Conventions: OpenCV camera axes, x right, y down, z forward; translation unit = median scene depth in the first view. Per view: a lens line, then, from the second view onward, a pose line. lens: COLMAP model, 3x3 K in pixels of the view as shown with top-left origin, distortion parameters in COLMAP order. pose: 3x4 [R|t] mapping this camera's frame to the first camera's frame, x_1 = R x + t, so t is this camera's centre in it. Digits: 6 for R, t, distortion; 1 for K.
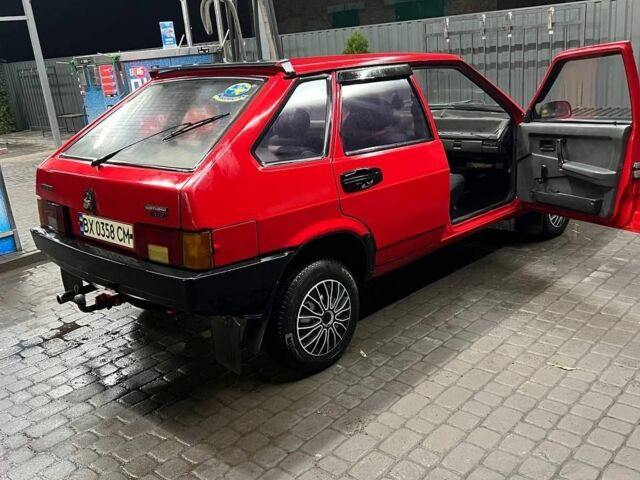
lens RADIAL K [[641.2, 0, 329.8], [0, 641.2, 238.5], [0, 0, 1]] dist [0.163532, -0.420799]
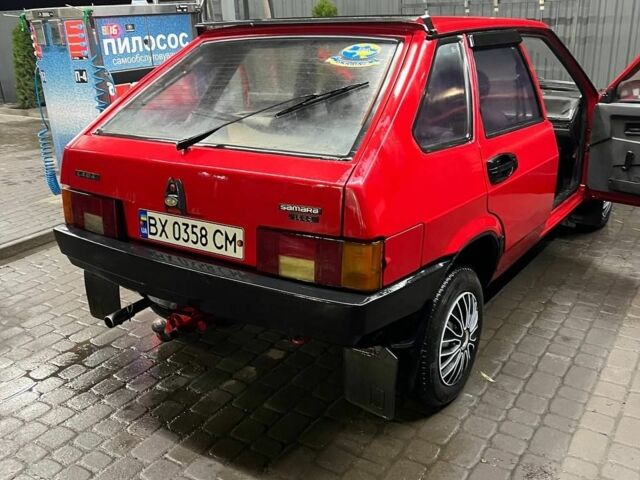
lens RADIAL K [[642.0, 0, 320.0], [0, 642.0, 240.0], [0, 0, 1]] dist [0.091143, -0.179508]
pose [[0.987176, -0.009309, 0.159363, -0.292776], [0.003213, 0.999255, 0.038470, -0.031370], [-0.159602, -0.037465, 0.986470, 0.215763]]
